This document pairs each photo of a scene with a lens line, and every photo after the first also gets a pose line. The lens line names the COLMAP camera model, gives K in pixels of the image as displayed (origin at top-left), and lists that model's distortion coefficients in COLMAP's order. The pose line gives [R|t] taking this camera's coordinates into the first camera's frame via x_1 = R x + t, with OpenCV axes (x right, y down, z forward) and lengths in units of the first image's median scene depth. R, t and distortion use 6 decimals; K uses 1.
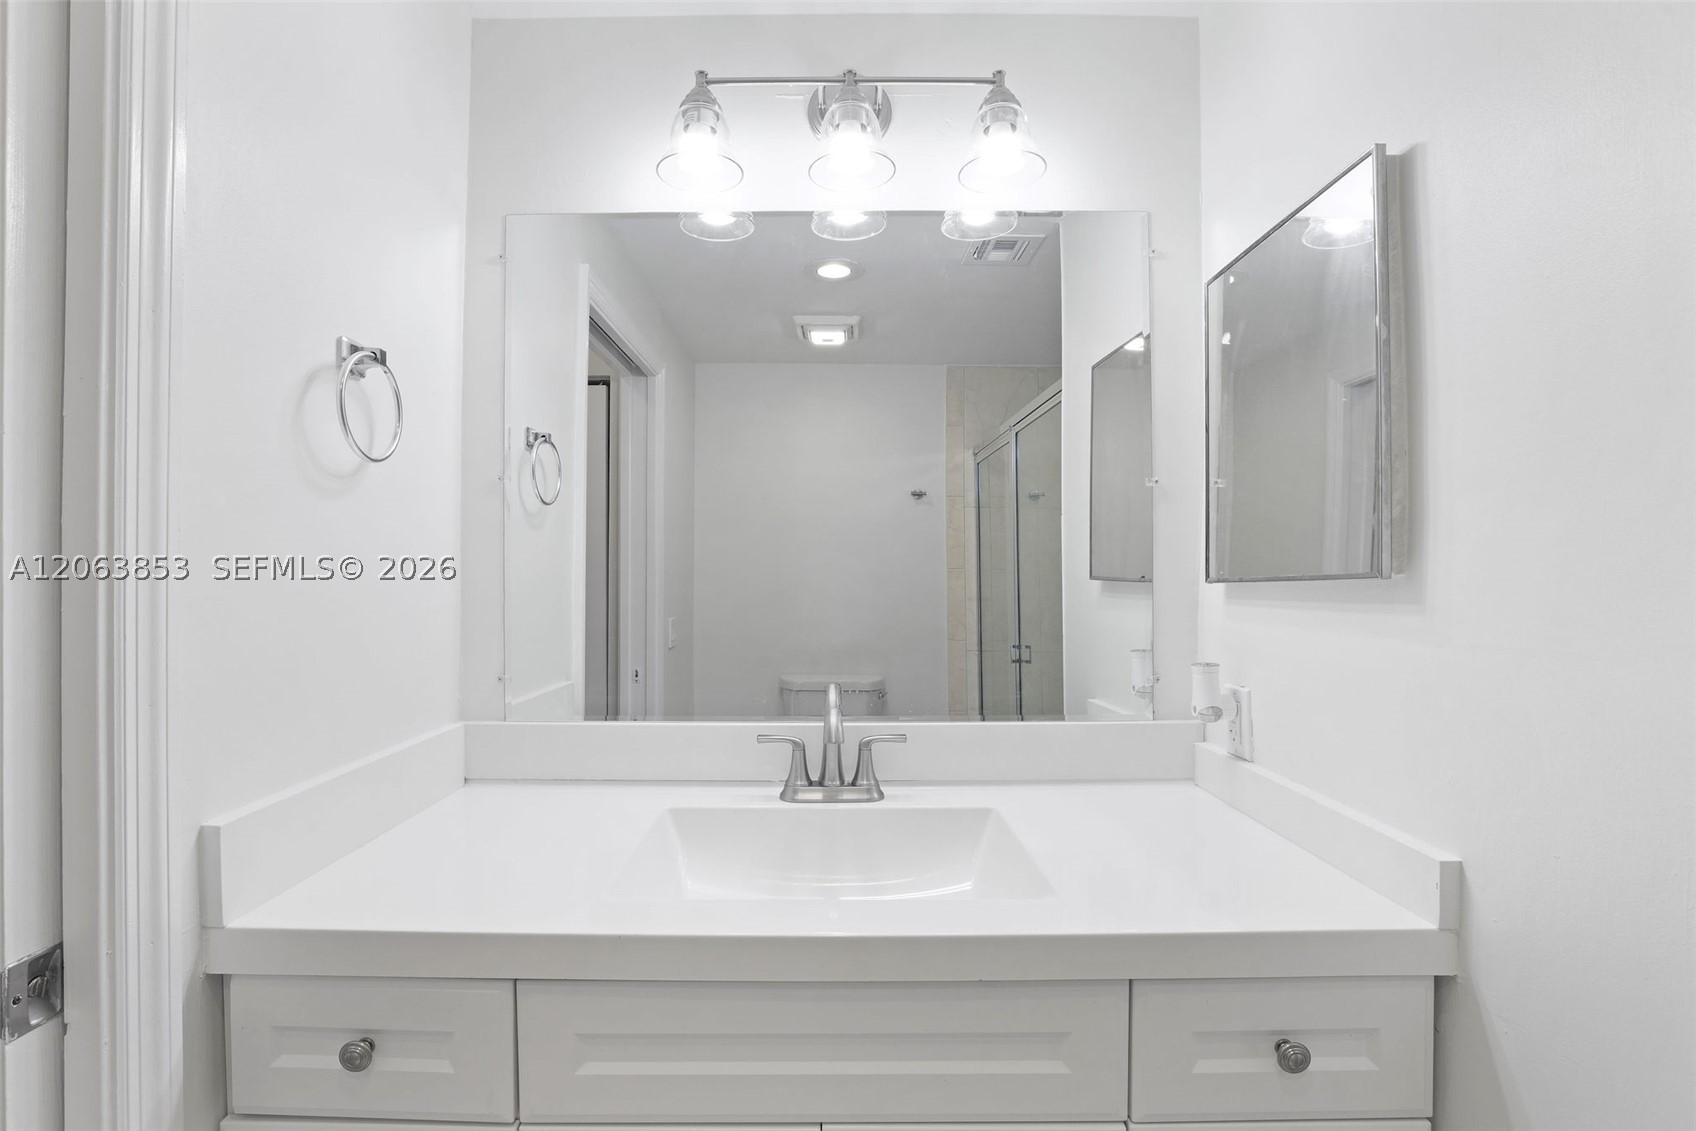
lens RADIAL K [[742.1, 0, 842.1], [0, 742.1, 563.4], [0, 0, 1]] dist [-0.021838, 0.000171]
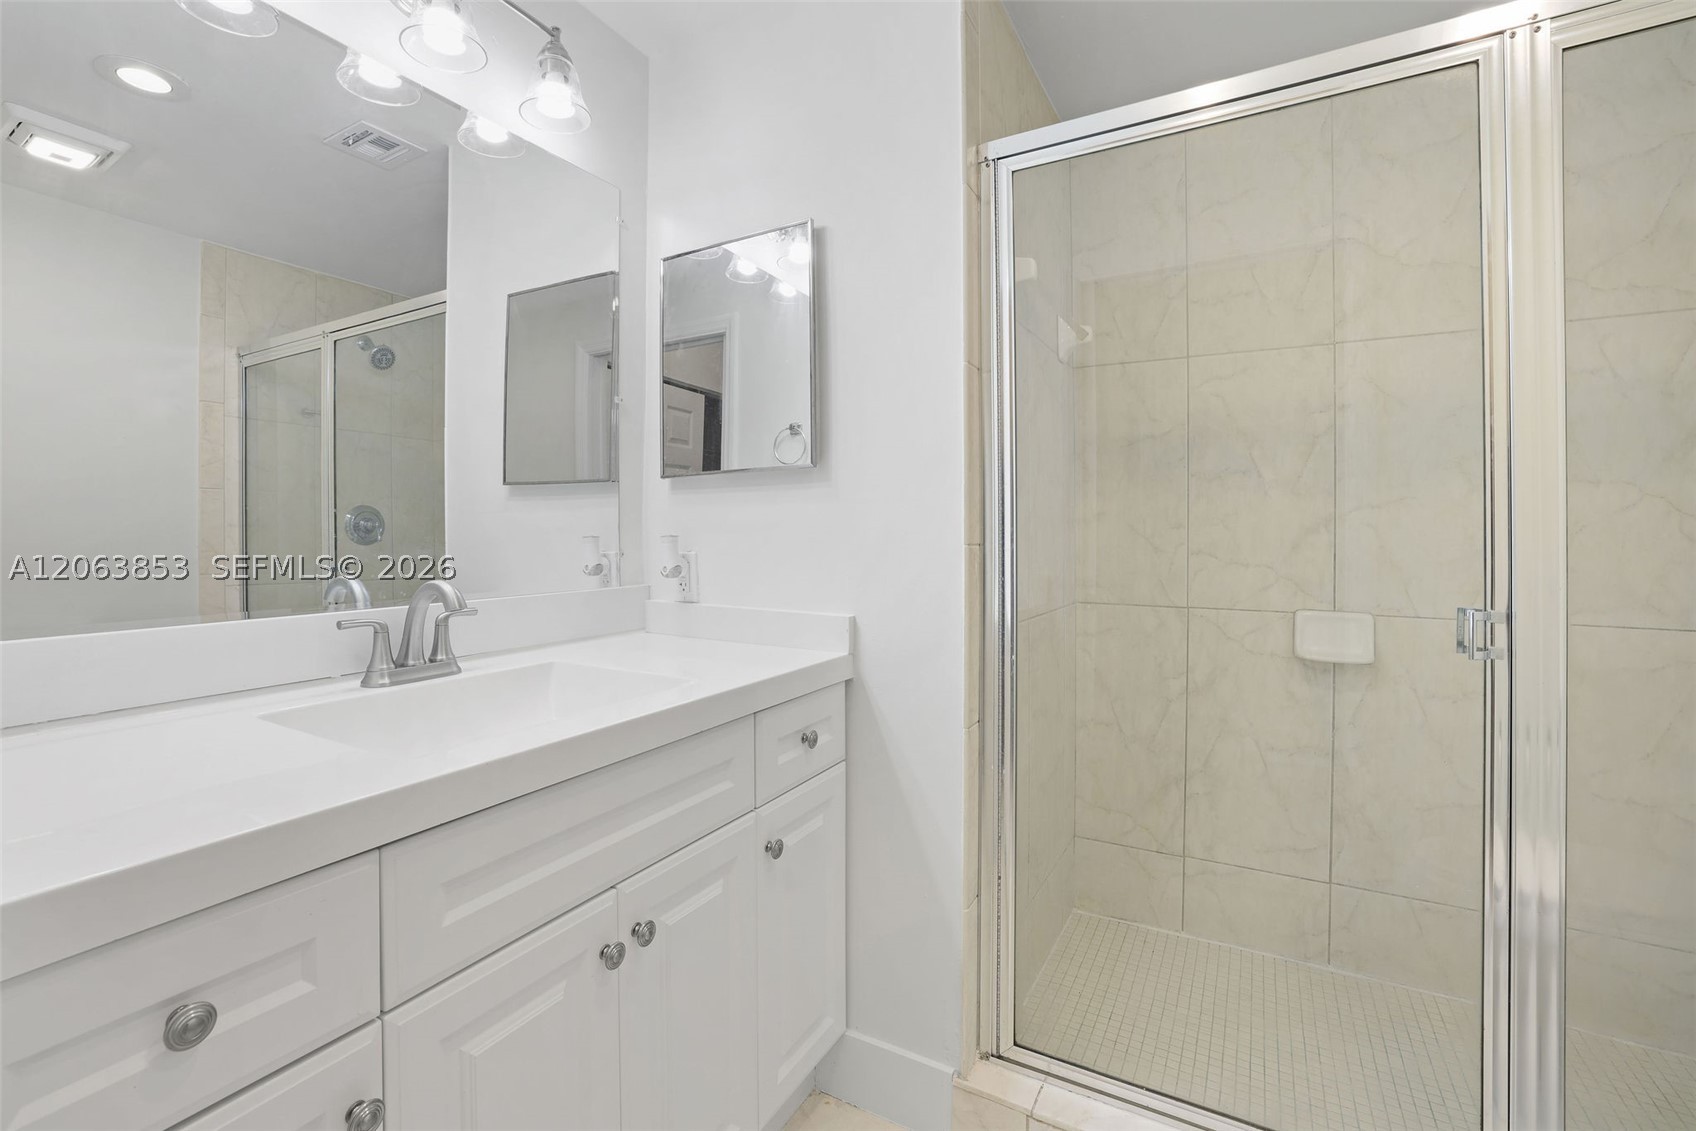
lens RADIAL K [[729.3, 0, 810.2], [0, 729.3, 514.1], [0, 0, 1]] dist [-0.050237, 0.012484]
pose [[0.516510, 0.011027, 0.856210, -0.531797], [-0.008305, 0.999935, -0.007868, 0.104045], [-0.856241, -0.003047, 0.516568, 0.080255]]
